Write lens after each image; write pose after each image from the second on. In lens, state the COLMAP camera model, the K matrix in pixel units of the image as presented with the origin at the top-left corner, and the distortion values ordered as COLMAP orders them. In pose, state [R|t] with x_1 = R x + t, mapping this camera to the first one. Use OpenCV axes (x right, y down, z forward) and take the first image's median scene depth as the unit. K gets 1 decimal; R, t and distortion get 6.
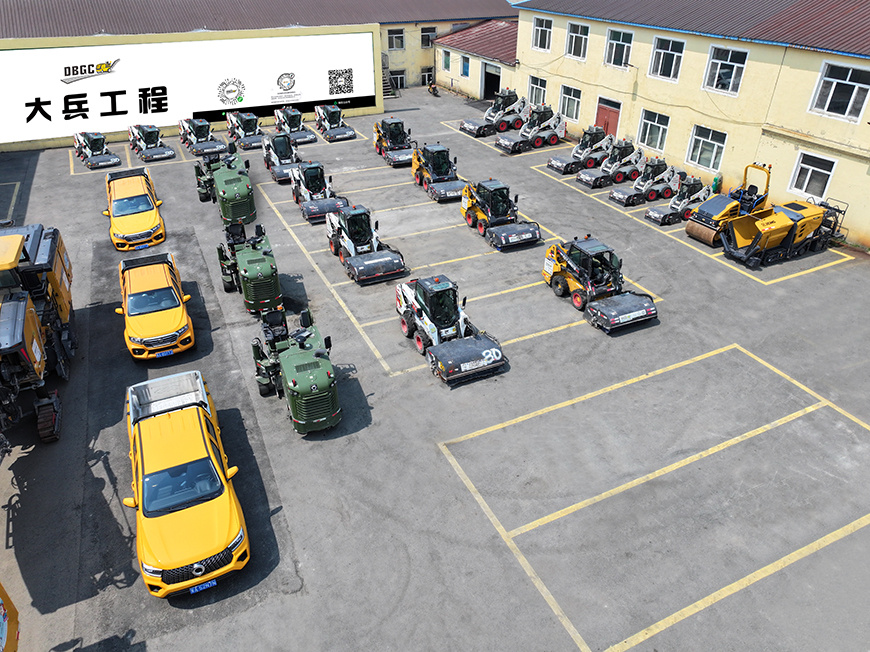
lens RADIAL K [[600.5, 0, 435.0], [0, 600.5, 326.0], [0, 0, 1]] dist [-0.002096, -0.001250]
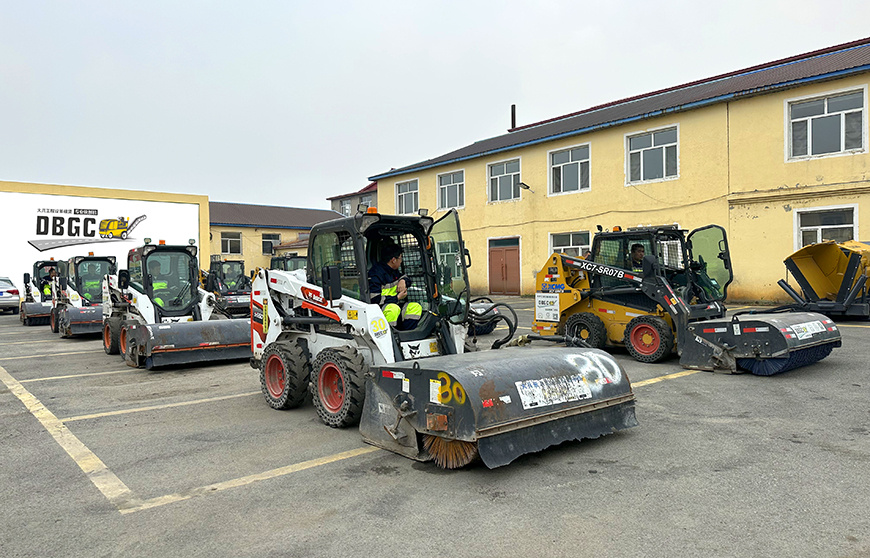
lens RADIAL K [[594.0, 0, 435.0], [0, 594.0, 279.0], [0, 0, 1]] dist [0.057048, -0.001361]
pose [[0.964907, -0.018409, 0.261945, -0.014367], [0.153760, 0.848252, -0.506781, 0.073534], [-0.212866, 0.529273, 0.821315, 0.418087]]
